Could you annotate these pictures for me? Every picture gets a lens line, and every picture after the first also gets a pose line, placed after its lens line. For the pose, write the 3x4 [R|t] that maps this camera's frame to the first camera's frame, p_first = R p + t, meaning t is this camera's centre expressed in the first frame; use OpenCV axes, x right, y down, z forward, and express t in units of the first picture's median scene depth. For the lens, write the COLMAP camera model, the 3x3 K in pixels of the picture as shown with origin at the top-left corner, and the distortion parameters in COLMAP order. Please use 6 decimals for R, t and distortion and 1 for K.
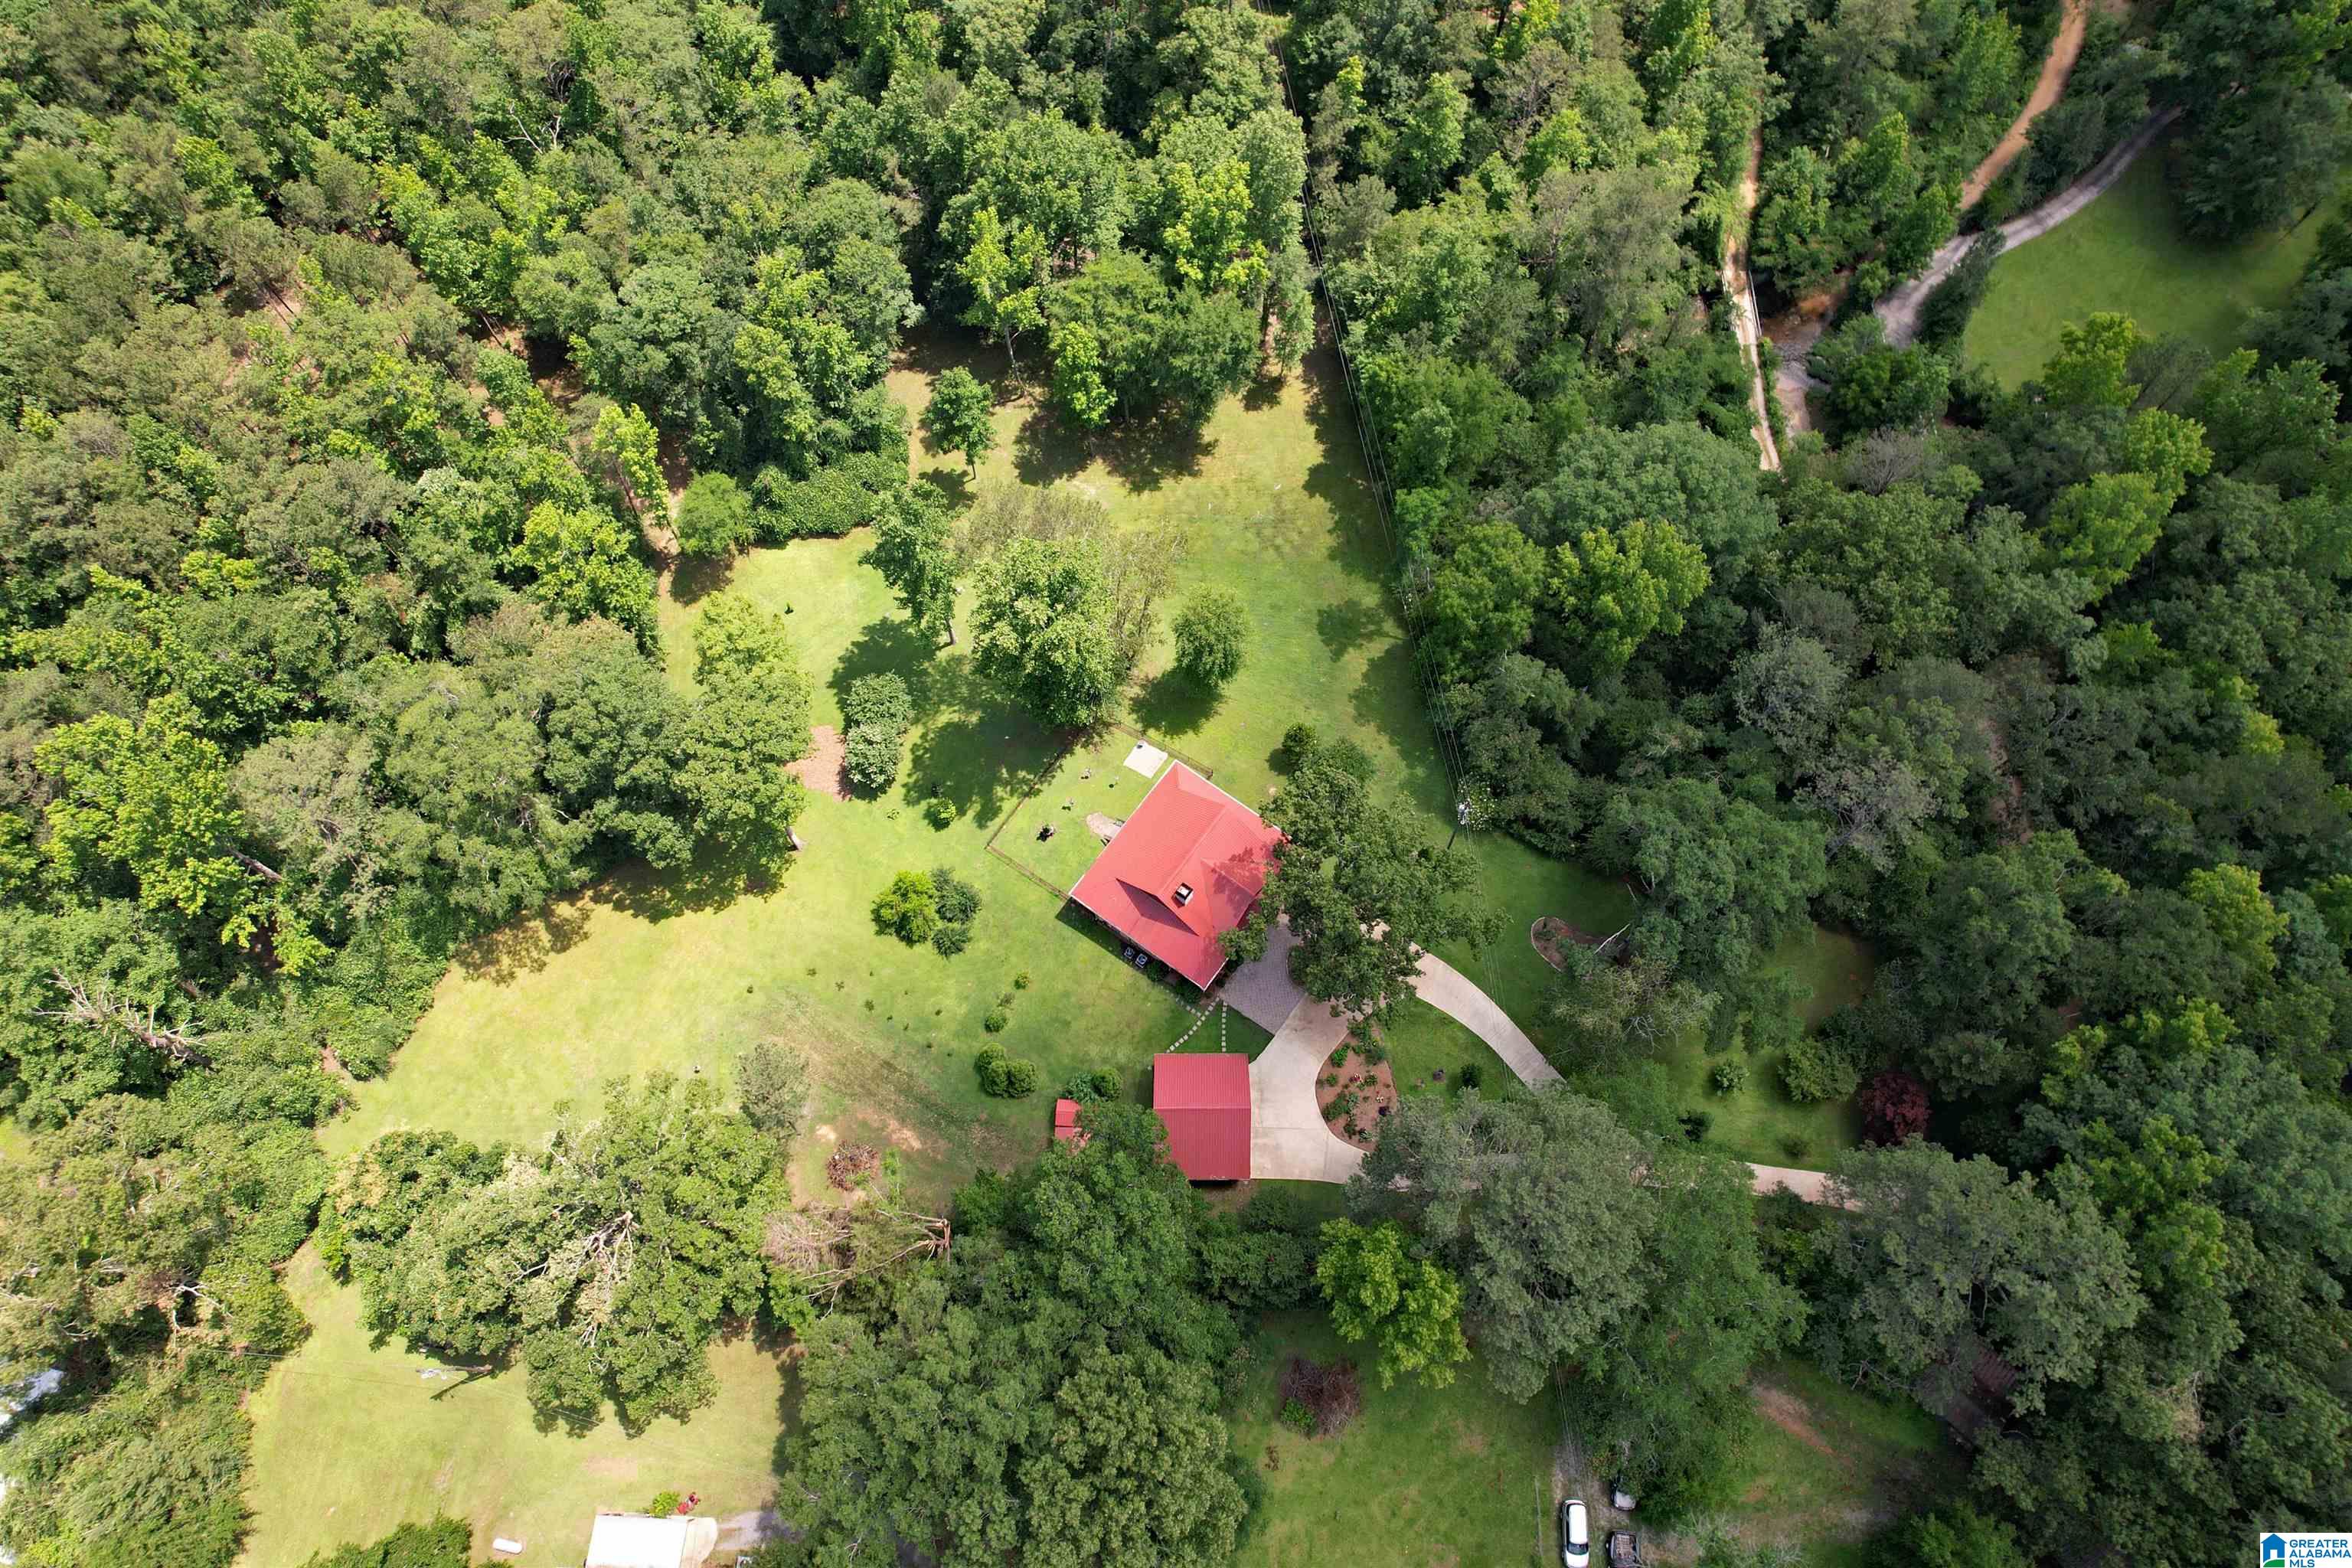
lens RADIAL K [[1452.1, 0, 1176.0], [0, 1452.1, 784.0], [0, 0, 1]] dist [-0.049549, -0.000420]
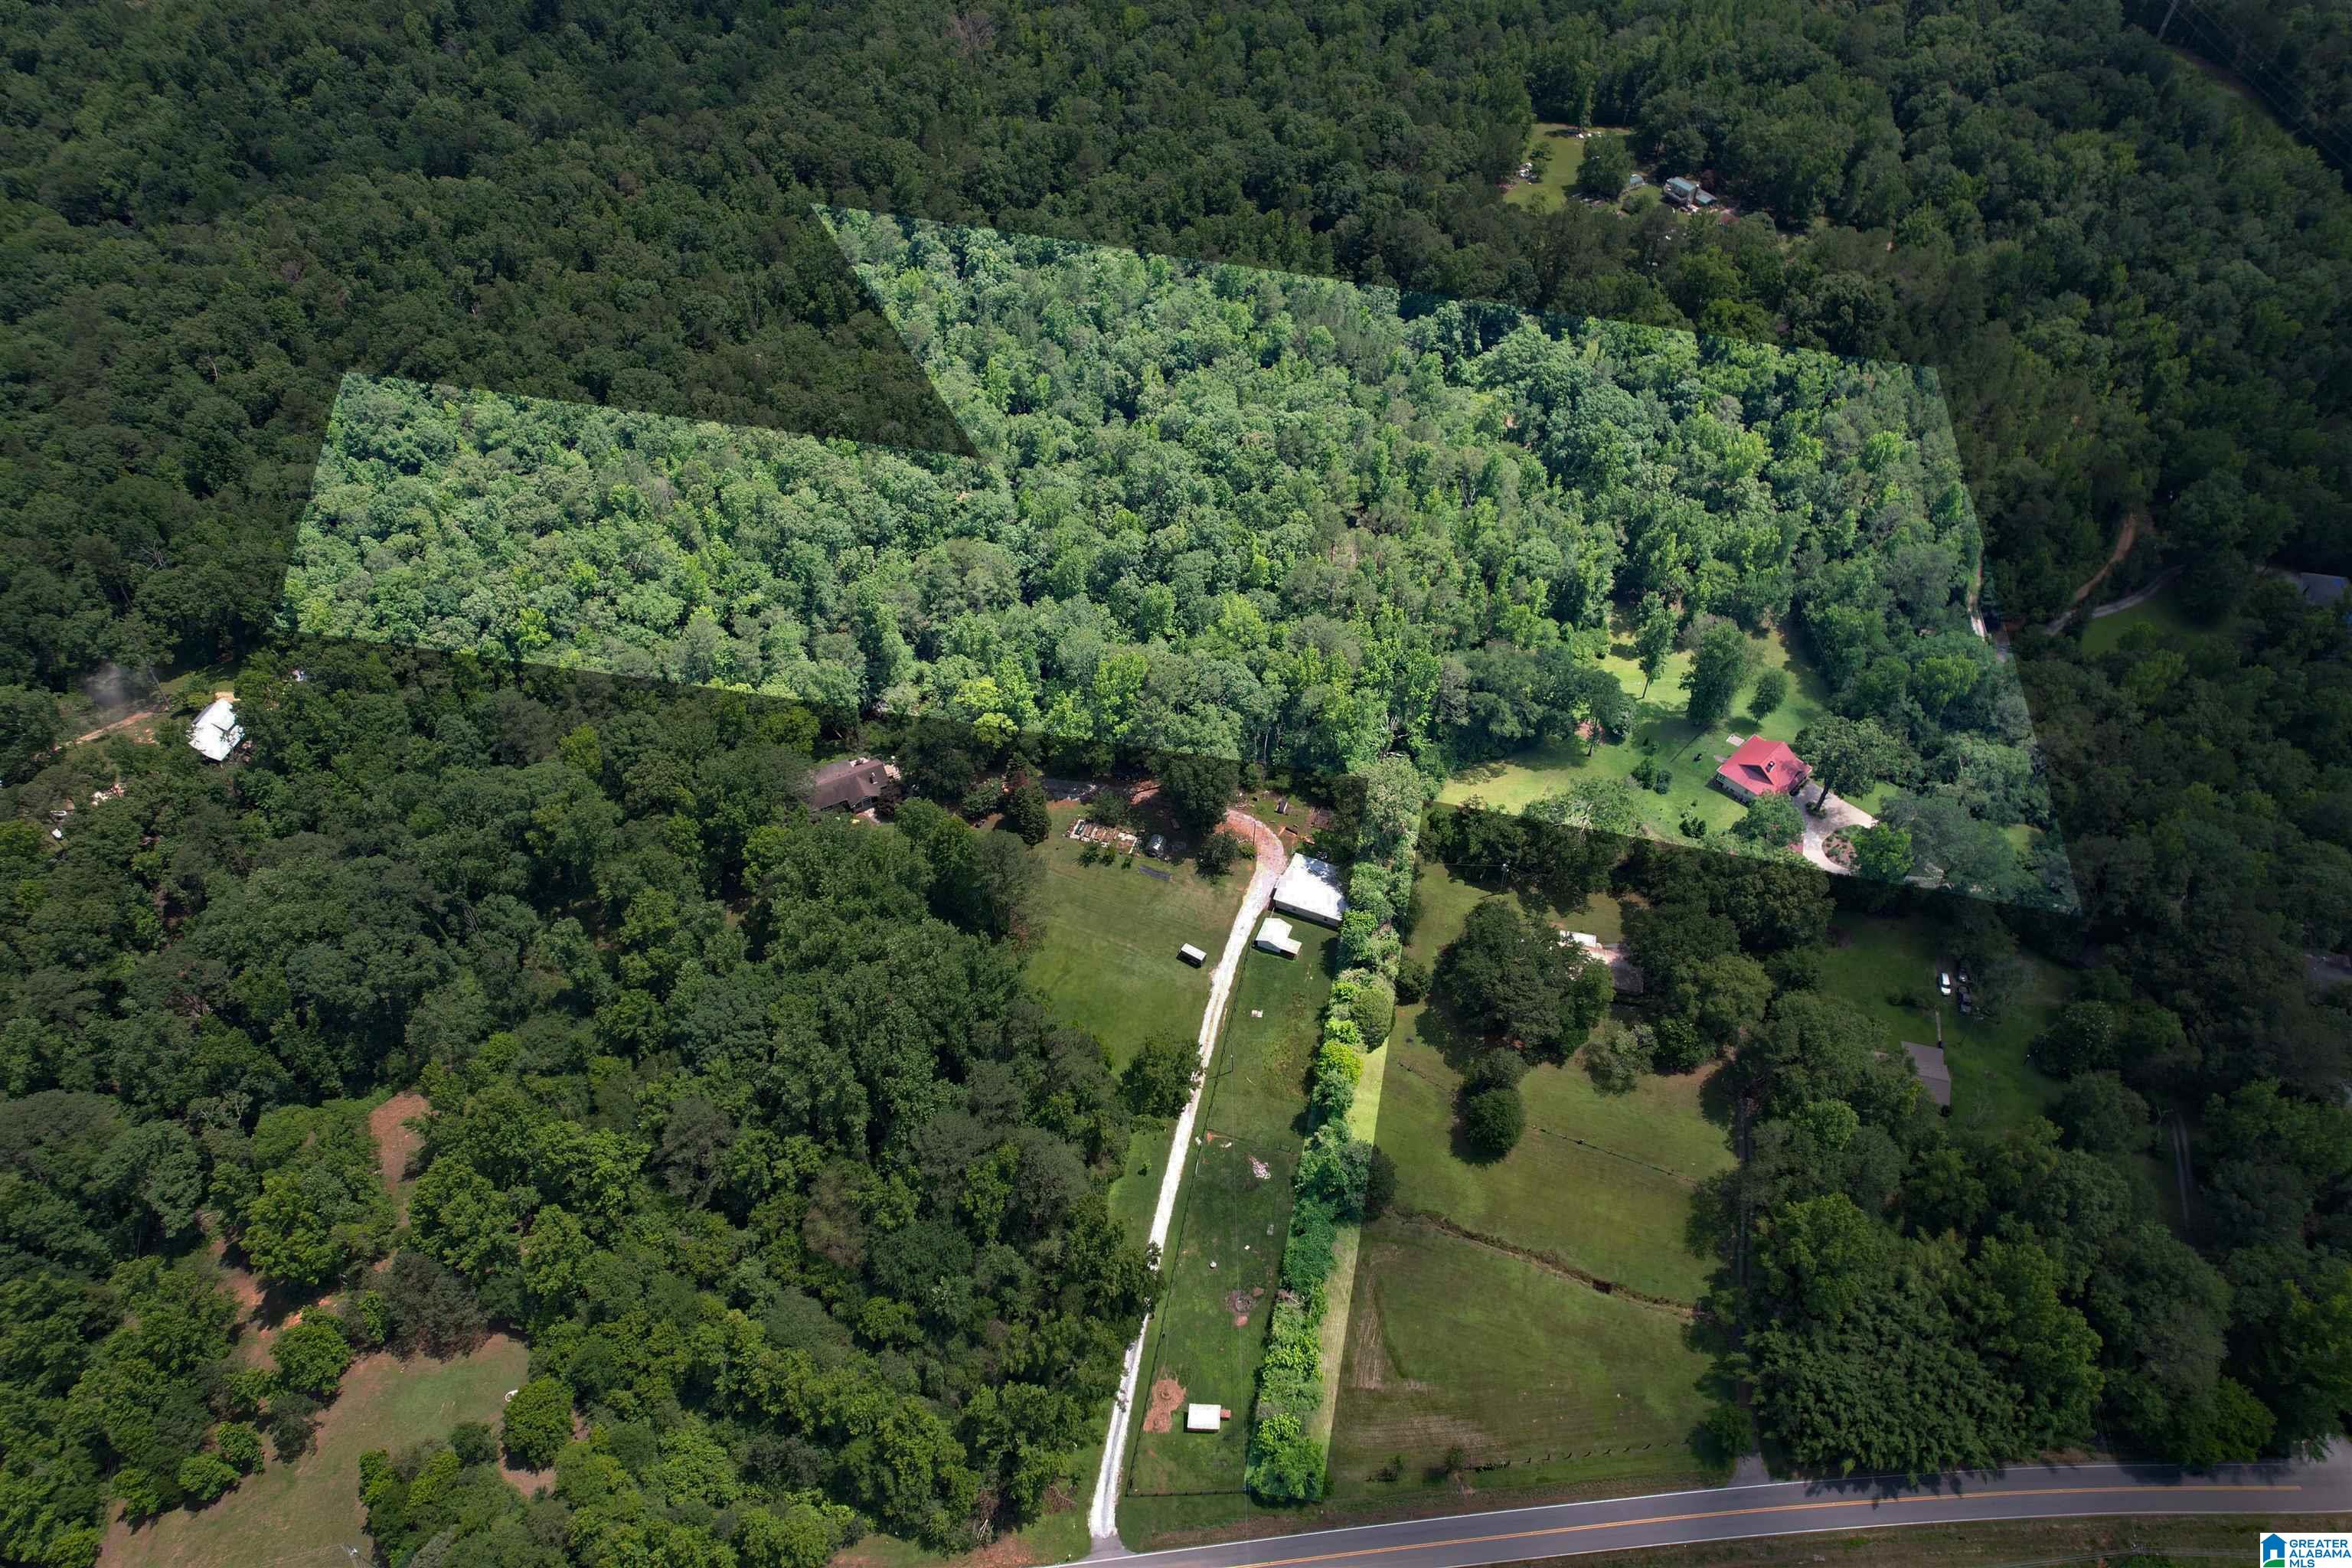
lens RADIAL K [[1517.1, 0, 1176.0], [0, 1517.1, 784.0], [0, 0, 1]] dist [-0.097536, 0.092520]
pose [[0.987742, 0.120482, -0.099244, -0.624762], [-0.148126, 0.924016, -0.352496, 0.974552], [0.049234, 0.362875, 0.930536, -1.217966]]
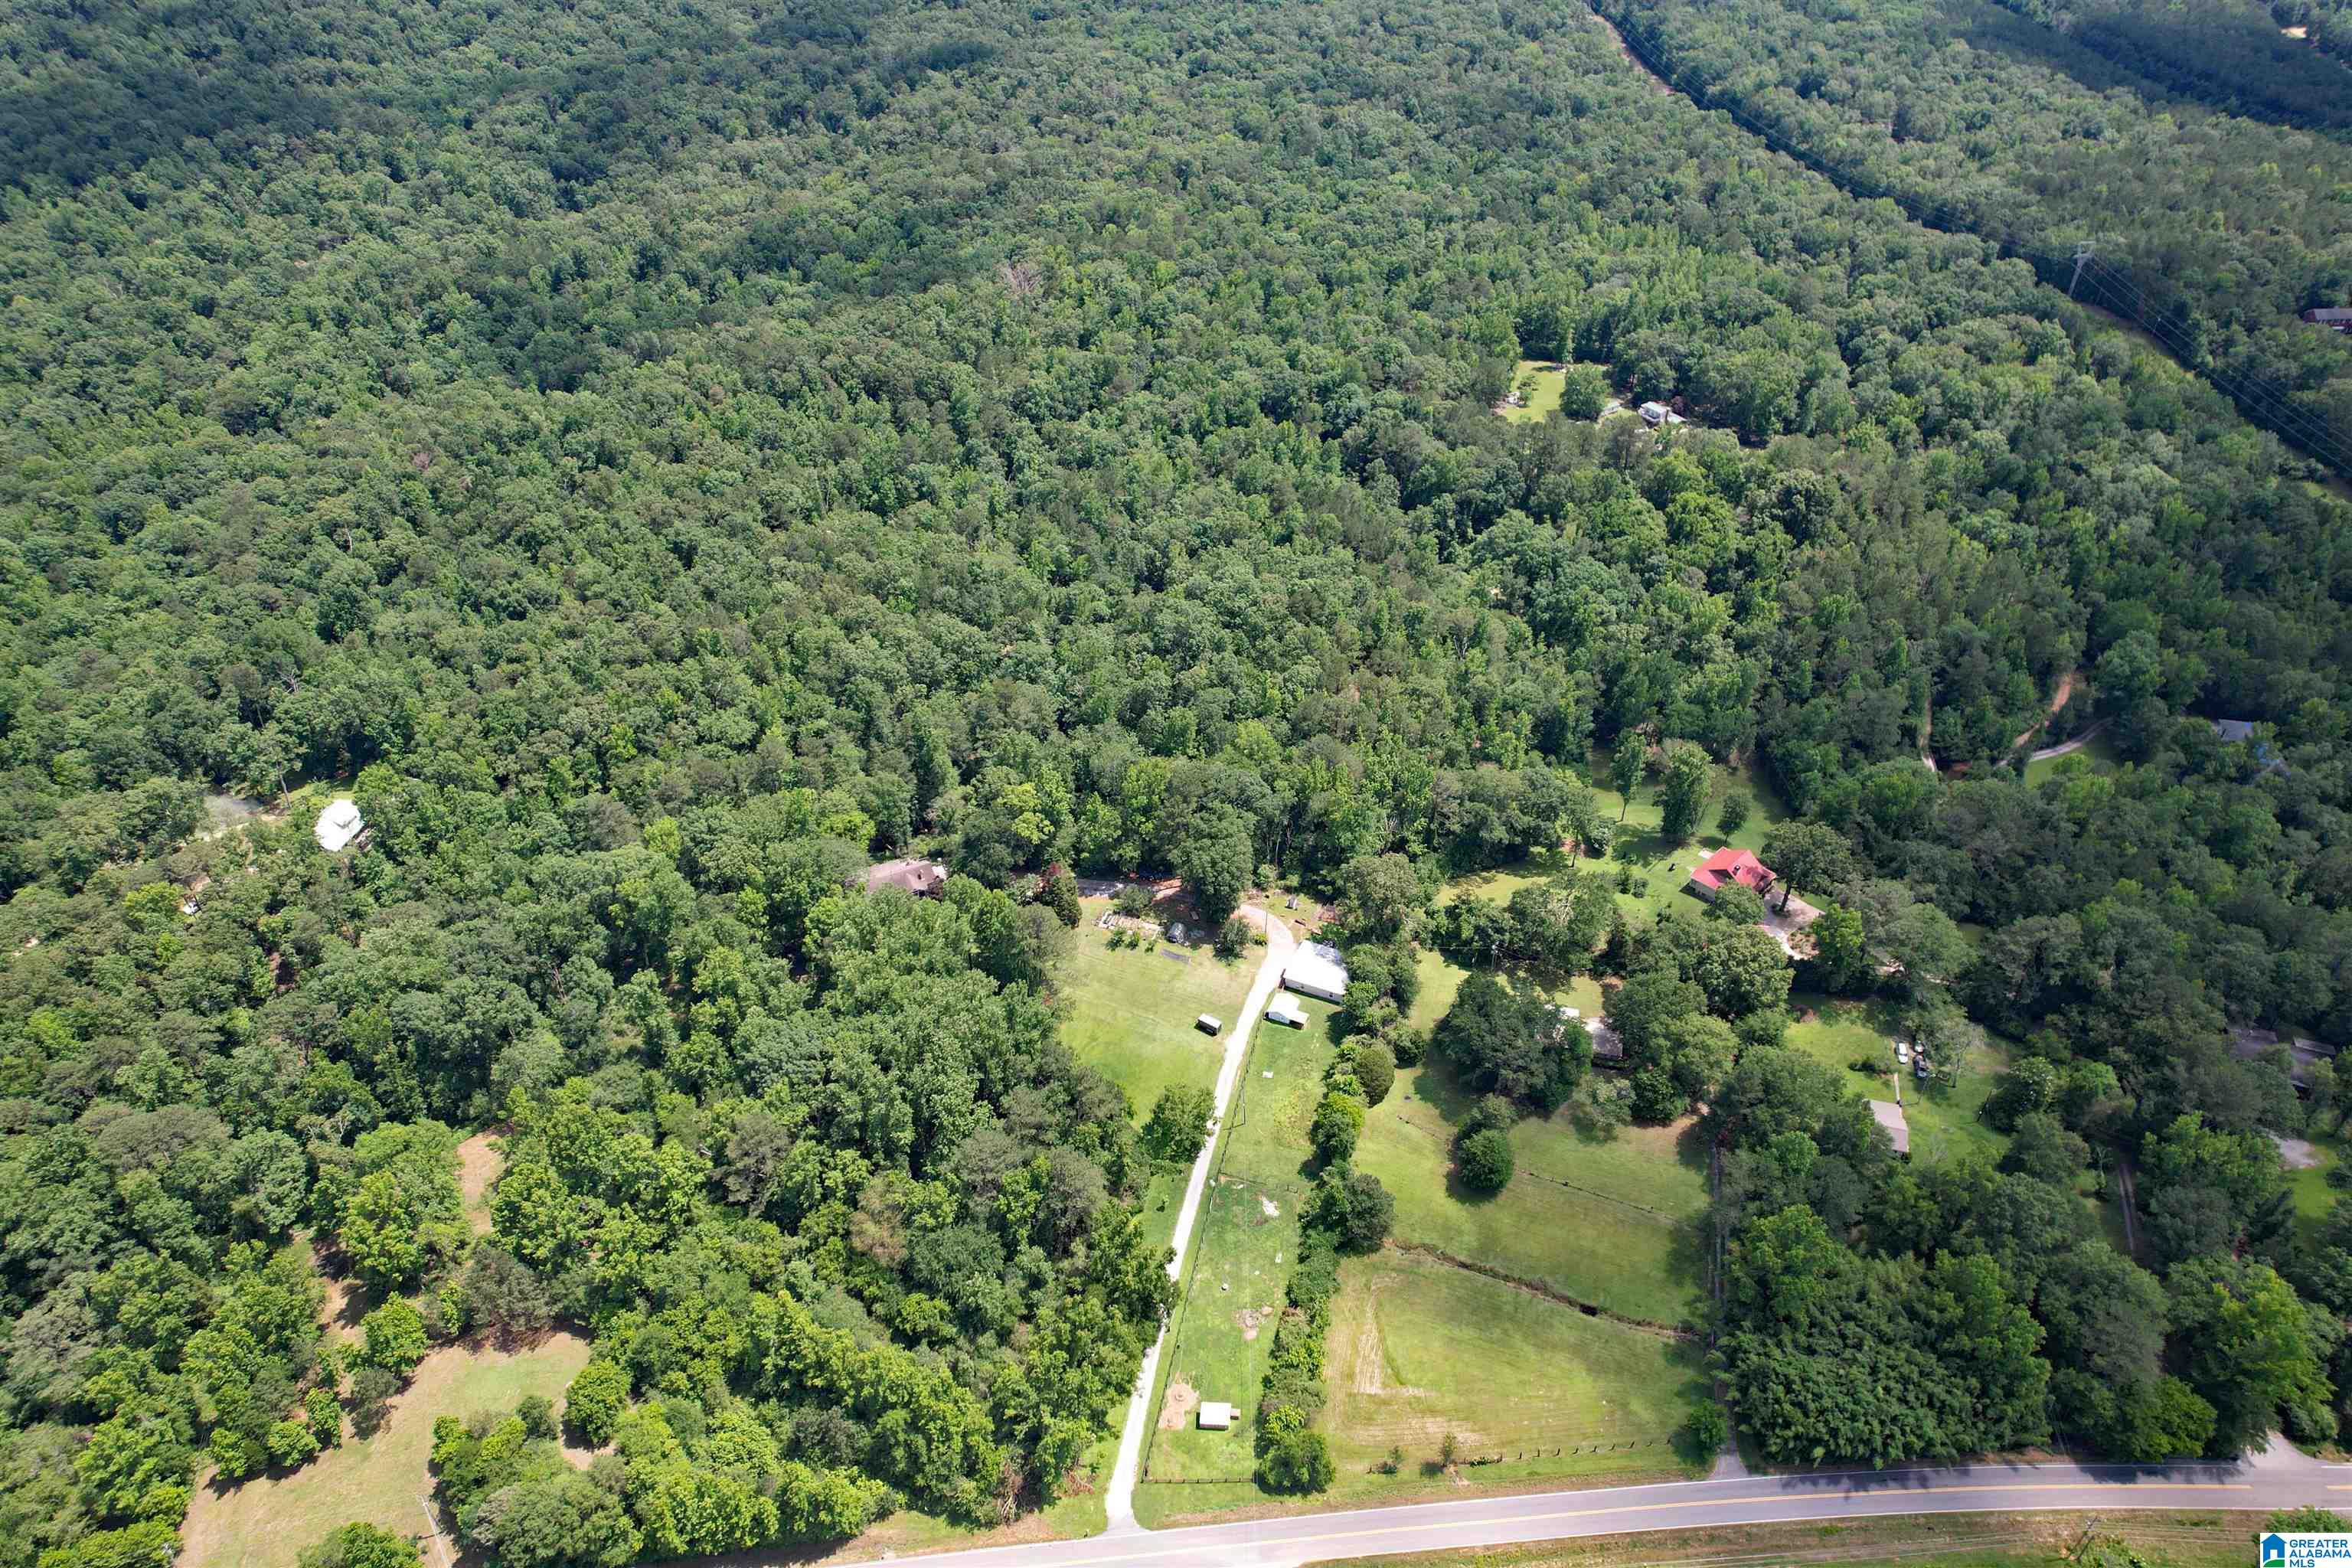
lens RADIAL K [[1517.1, 0, 1176.0], [0, 1517.1, 784.0], [0, 0, 1]] dist [-0.097536, 0.092520]
pose [[0.984743, 0.110887, -0.134111, -0.566955], [-0.164387, 0.845586, -0.507900, 1.299041], [0.057083, 0.522197, 0.850913, -1.318194]]
